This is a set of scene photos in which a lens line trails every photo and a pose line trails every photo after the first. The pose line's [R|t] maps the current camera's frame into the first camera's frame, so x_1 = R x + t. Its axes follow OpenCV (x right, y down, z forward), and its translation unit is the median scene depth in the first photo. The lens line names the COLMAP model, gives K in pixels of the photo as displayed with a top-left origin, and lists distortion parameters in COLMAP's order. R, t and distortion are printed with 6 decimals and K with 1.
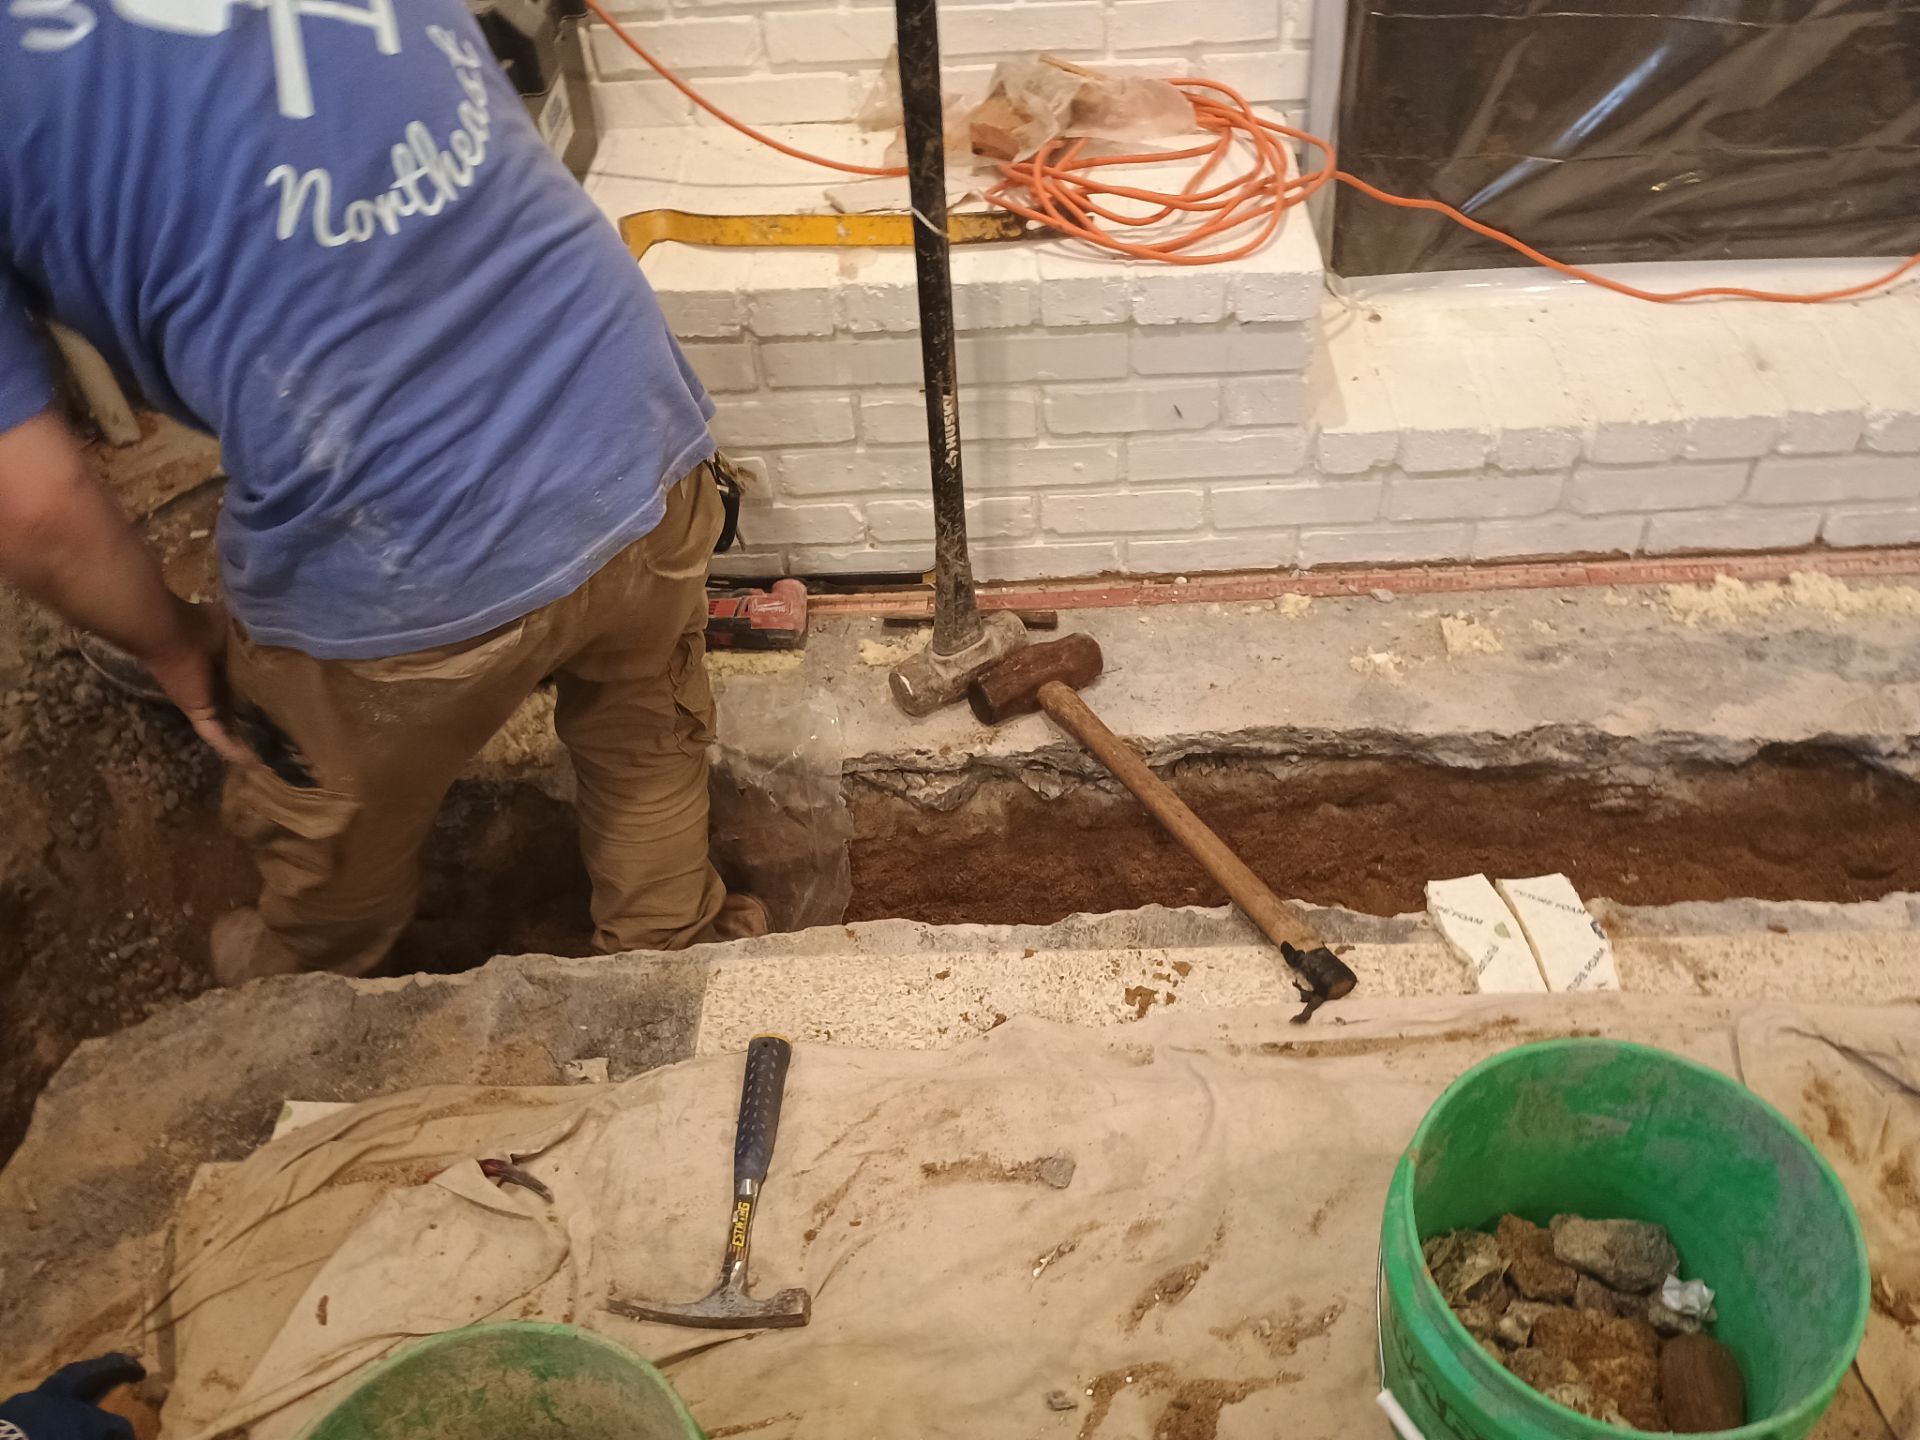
lens RADIAL K [[1680.6, 0, 1005.1], [0, 1680.6, 752.6], [0, 0, 1]] dist [0.072551, -0.089078]
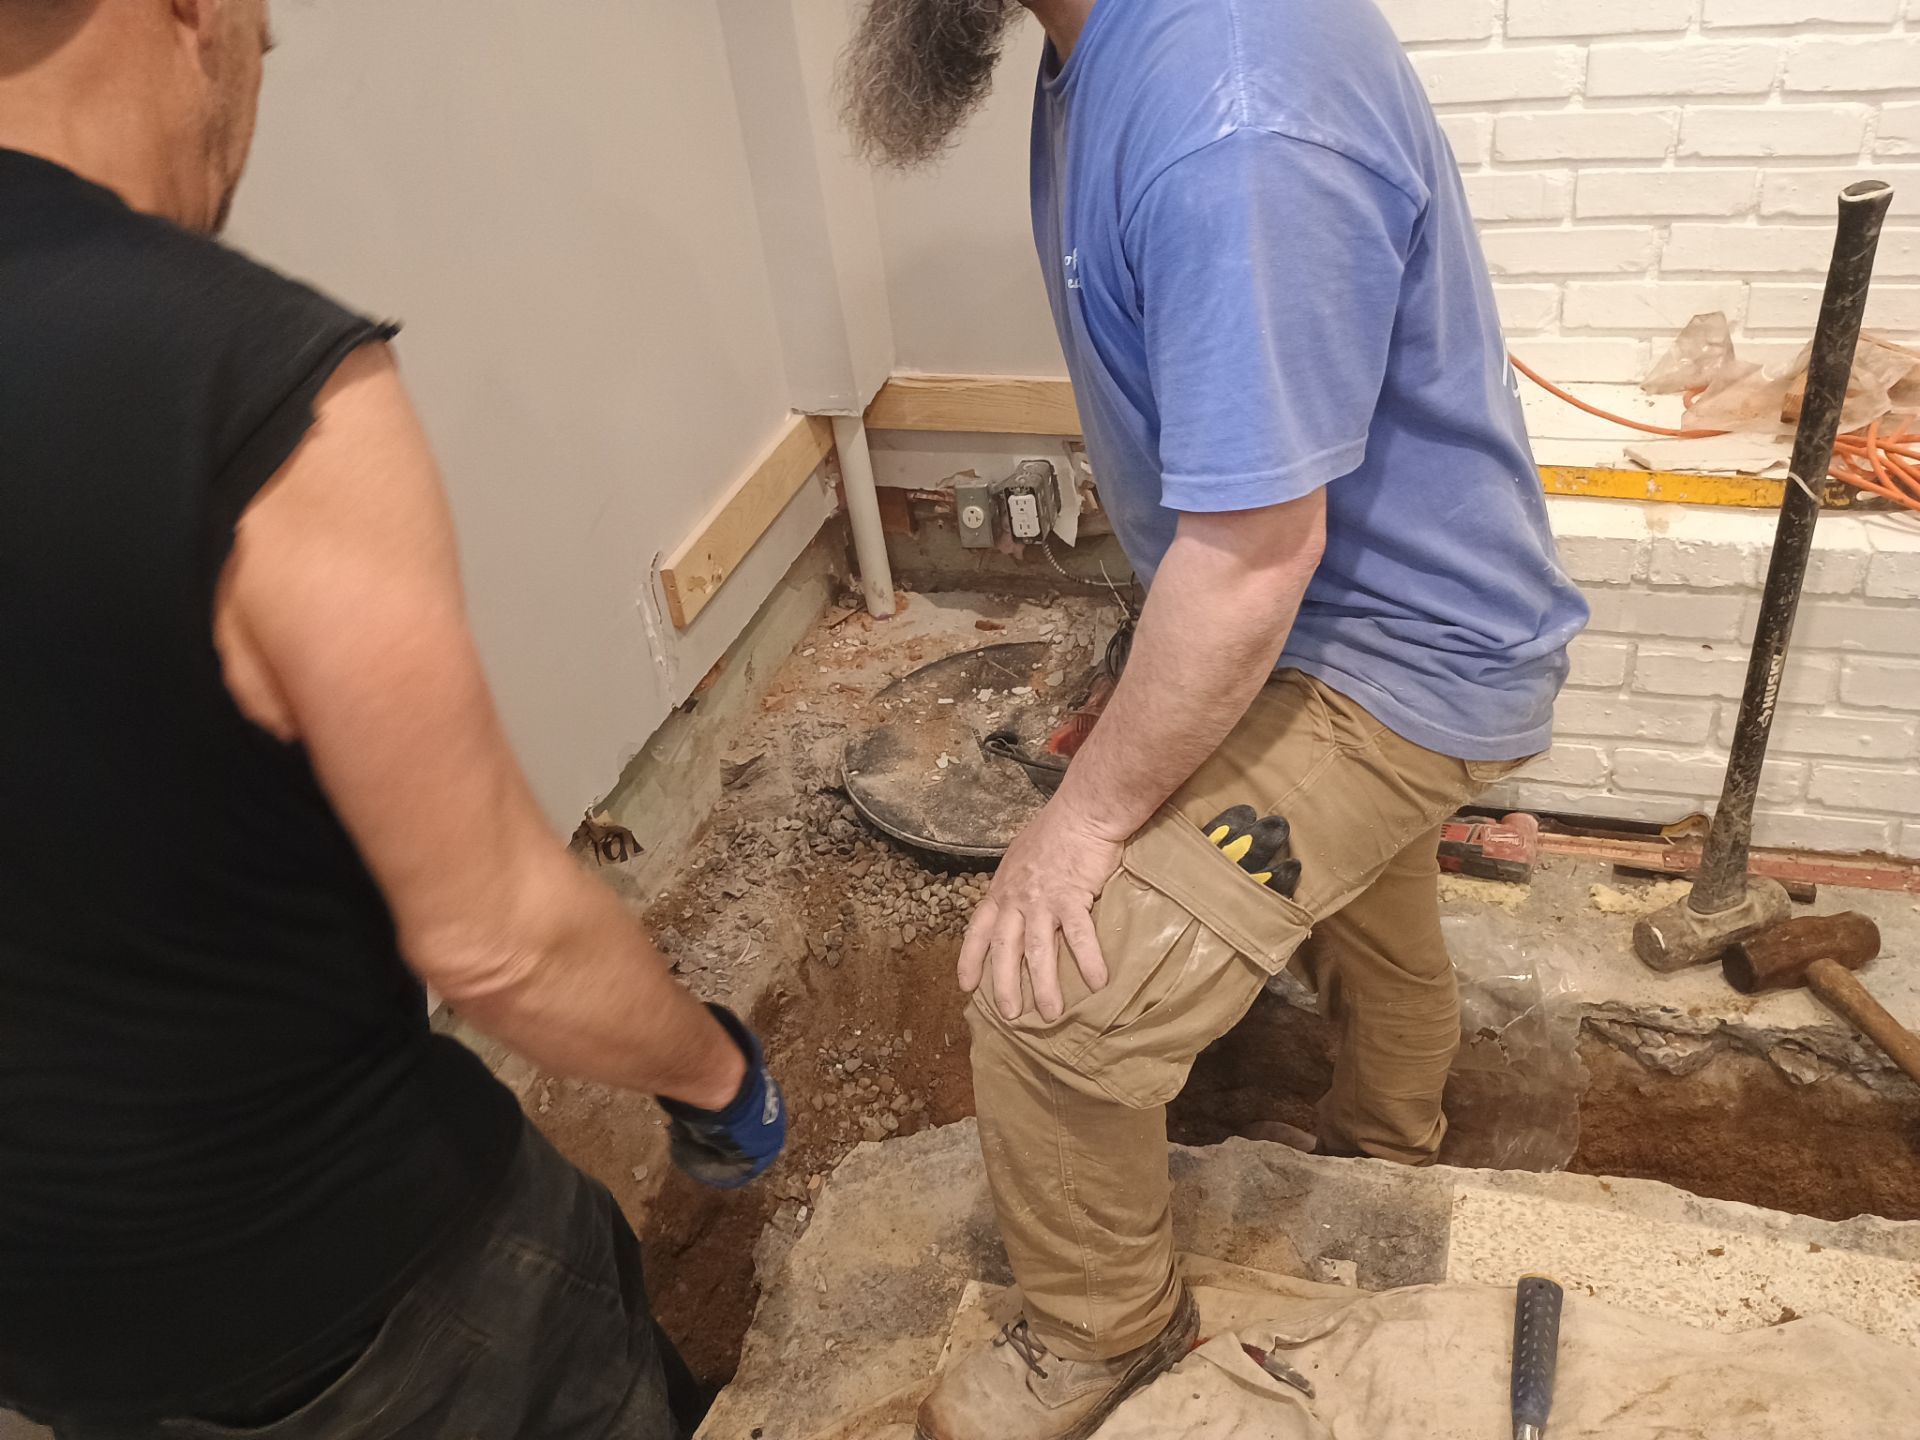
lens RADIAL K [[1680.6, 0, 944.0], [0, 1680.6, 723.8], [0, 0, 1]] dist [0.072551, -0.089078]
pose [[0.951157, 0.122378, -0.283414, -0.193811], [-0.162033, 0.979350, -0.120910, 0.025008], [0.262764, 0.160927, 0.951345, -0.064693]]
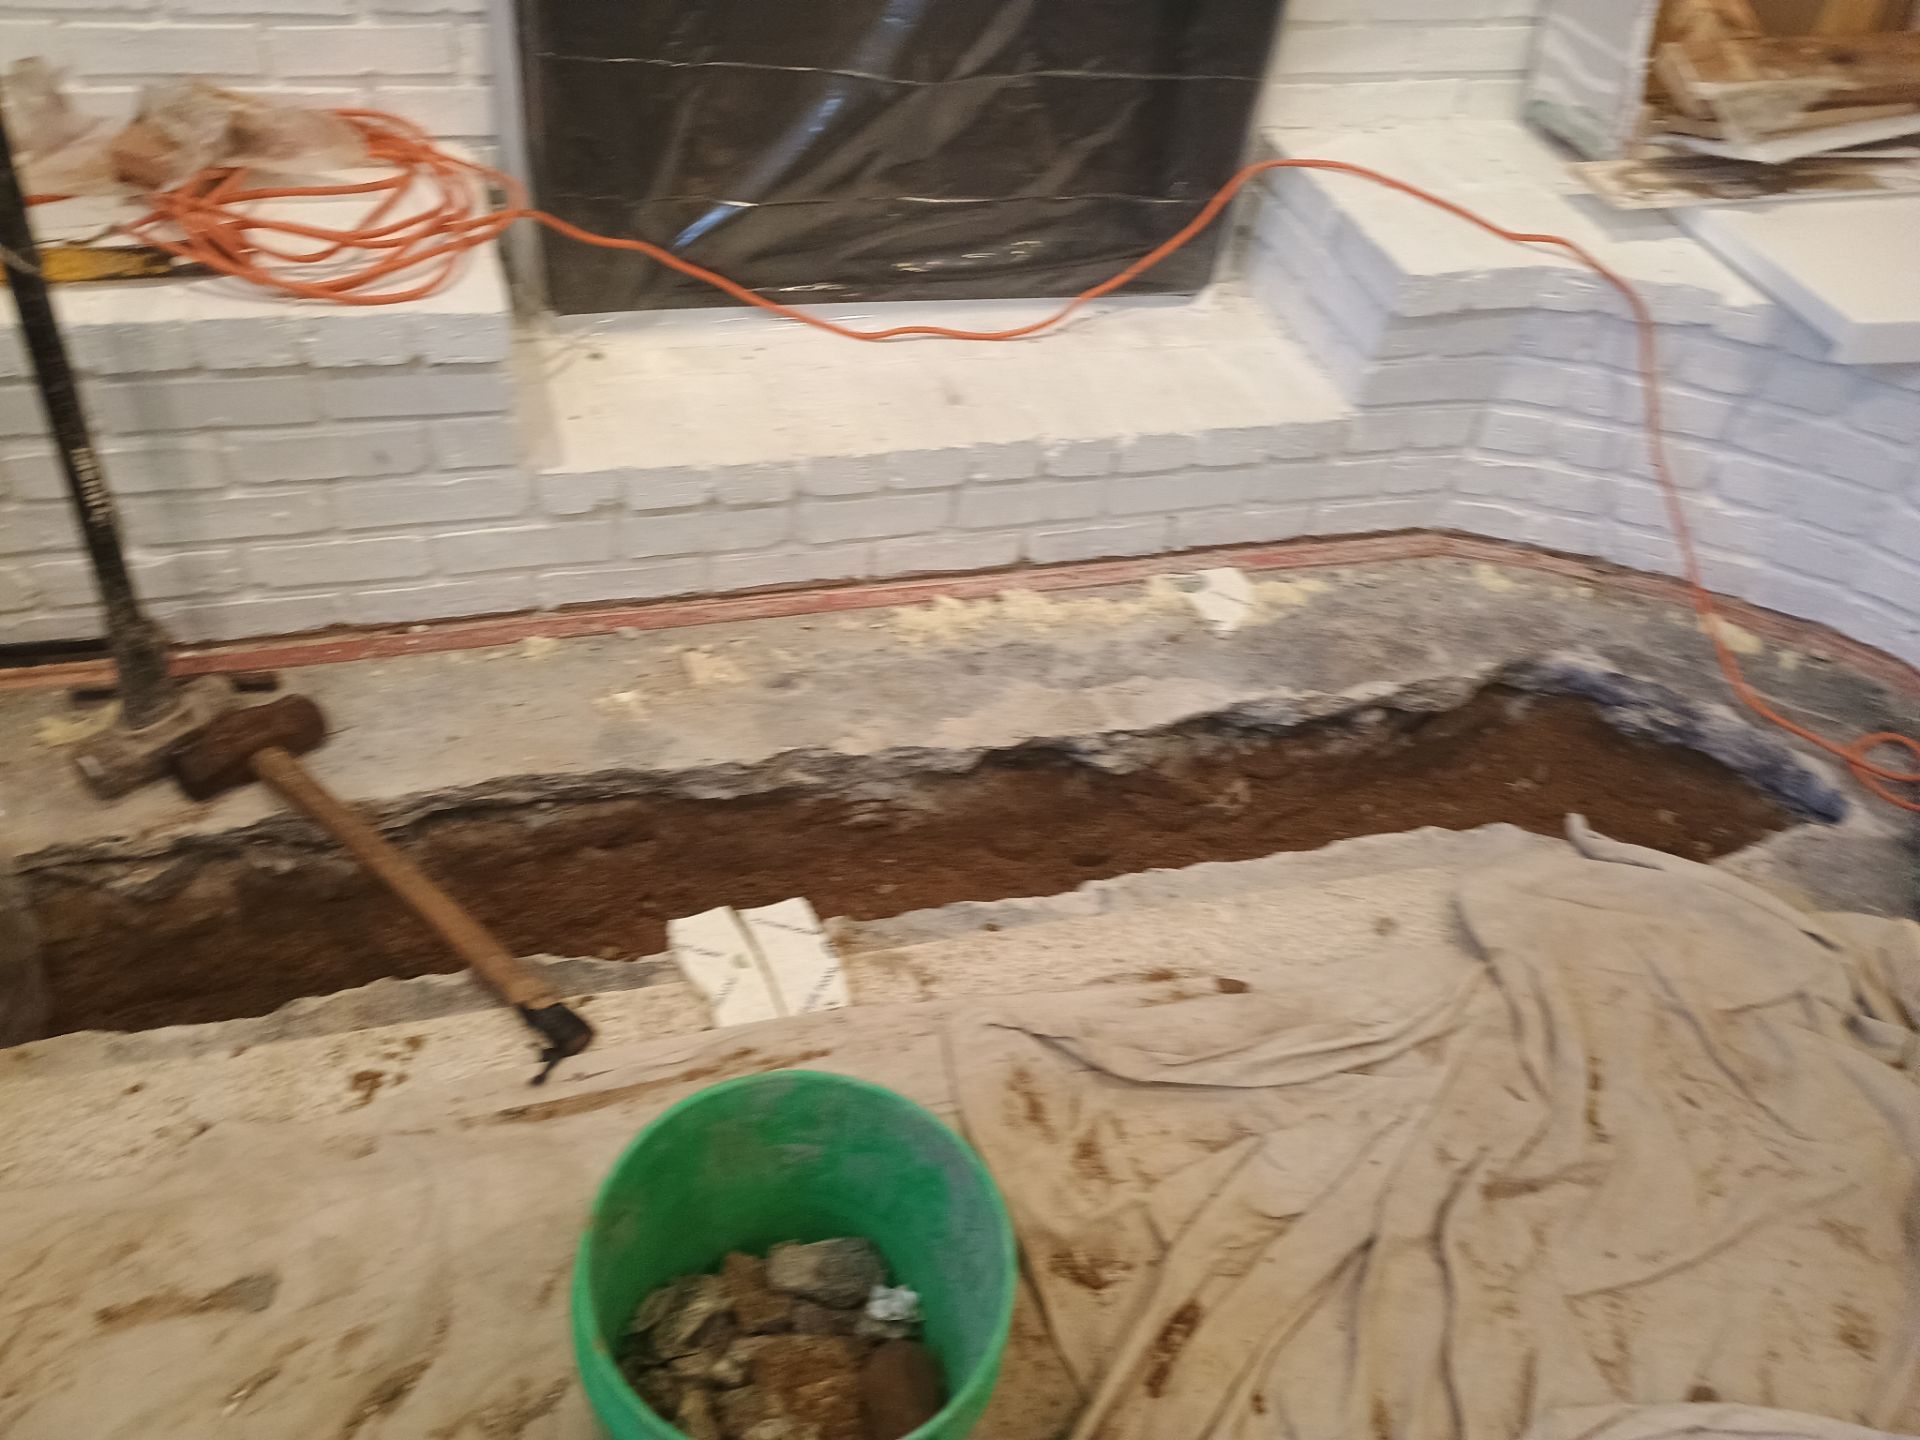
lens RADIAL K [[1680.6, 0, 937.4], [0, 1680.6, 735.2], [0, 0, 1]] dist [0.072551, -0.089078]
pose [[0.949525, -0.081434, 0.302937, 0.099342], [0.087579, 0.996135, -0.006735, -0.011136], [-0.301218, 0.032926, 0.952987, -0.001367]]
